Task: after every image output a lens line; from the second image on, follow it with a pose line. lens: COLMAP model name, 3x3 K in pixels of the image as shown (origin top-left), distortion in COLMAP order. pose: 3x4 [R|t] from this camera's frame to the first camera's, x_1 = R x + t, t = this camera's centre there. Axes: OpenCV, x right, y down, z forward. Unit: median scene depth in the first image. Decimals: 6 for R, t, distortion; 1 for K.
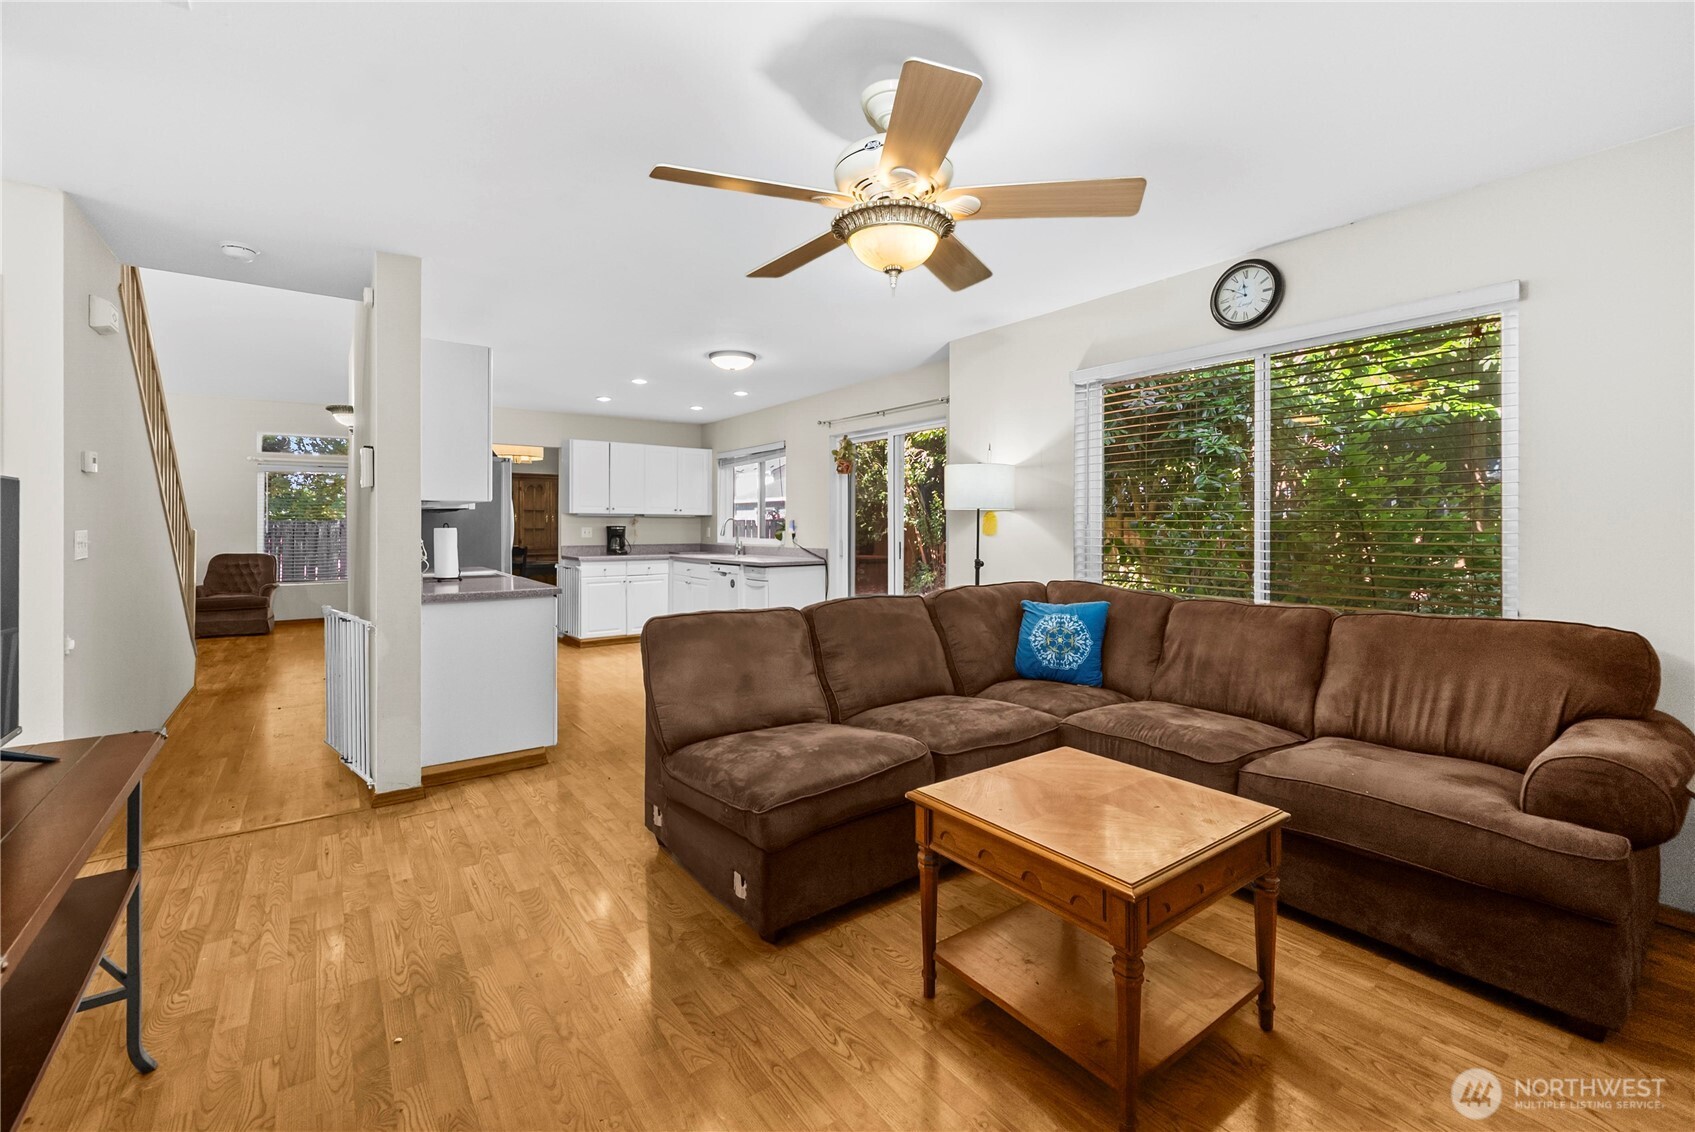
lens RADIAL K [[691.6, 0, 857.1], [0, 691.6, 526.2], [0, 0, 1]] dist [0.000267, -0.000002]
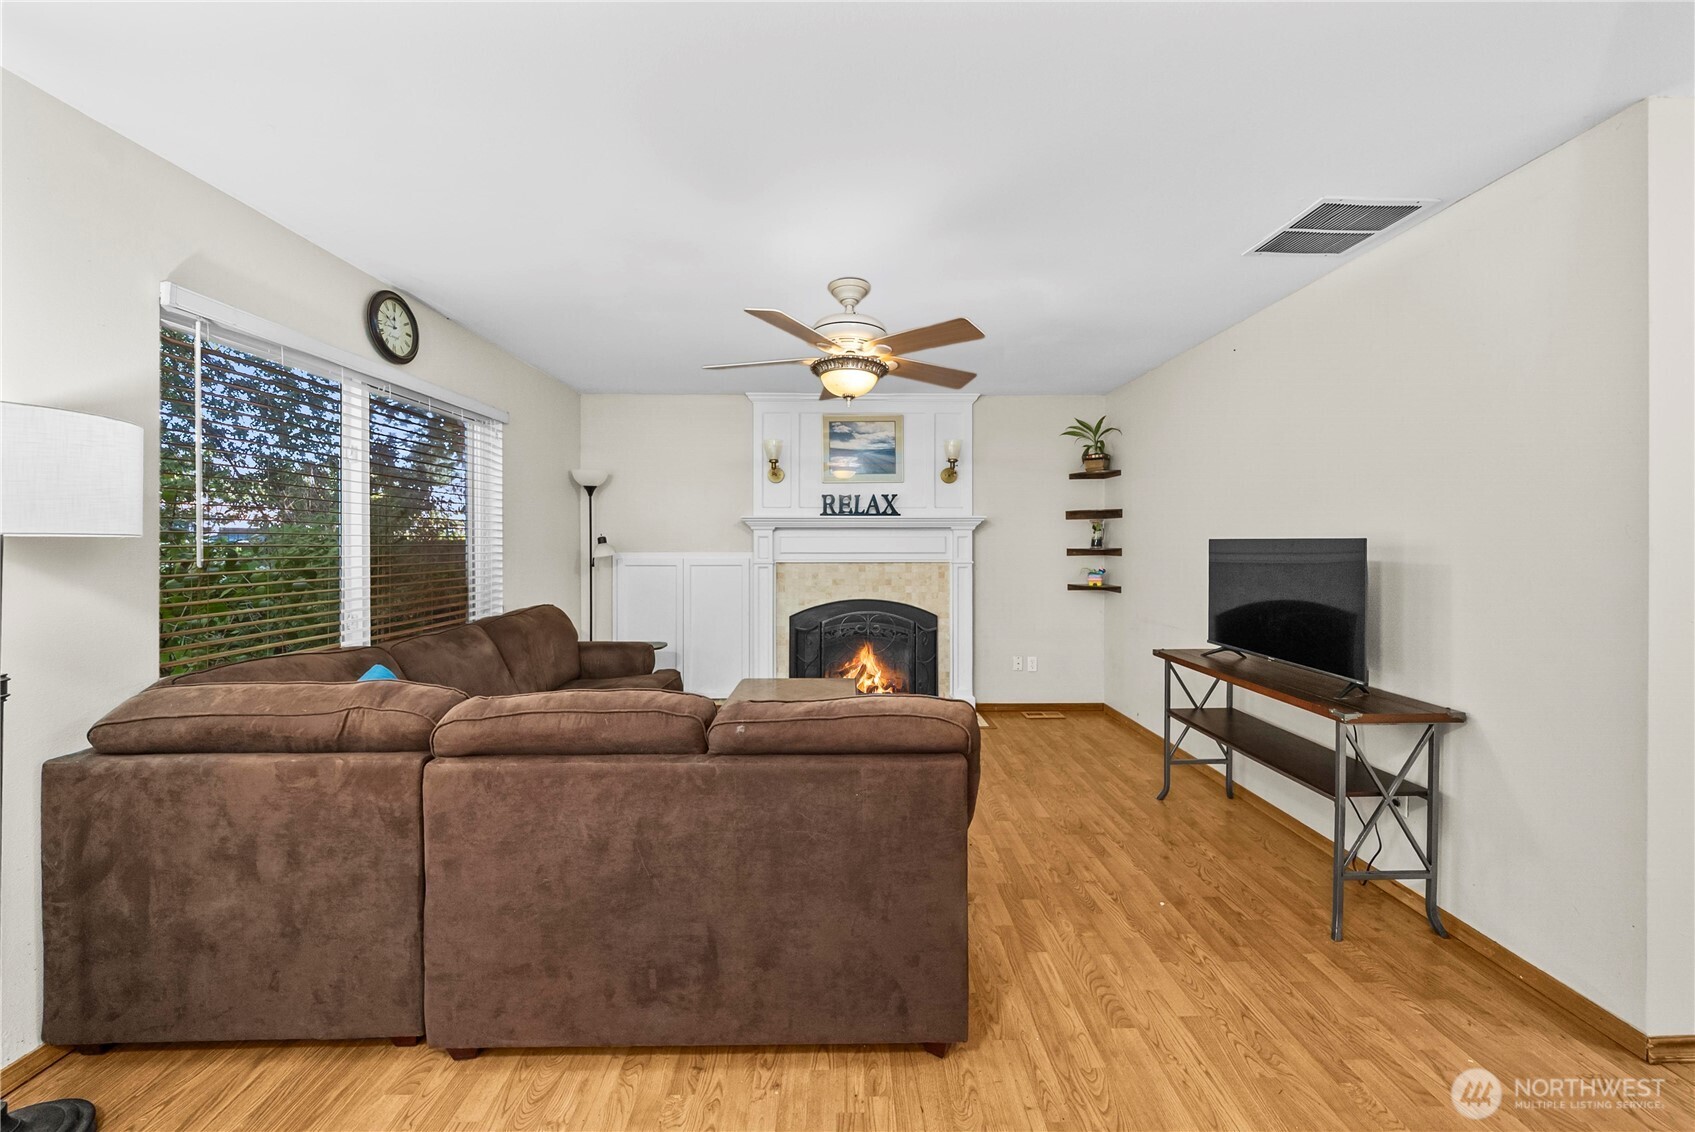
lens RADIAL K [[605.0, 0, 846.7], [0, 605.0, 541.0], [0, 0, 1]] dist [0.001126, 0.000019]
pose [[-0.800658, 0.002348, 0.599117, -0.484453], [0.004016, 0.999991, 0.001447, -0.027331], [-0.599108, 0.003565, -0.800660, 1.322686]]
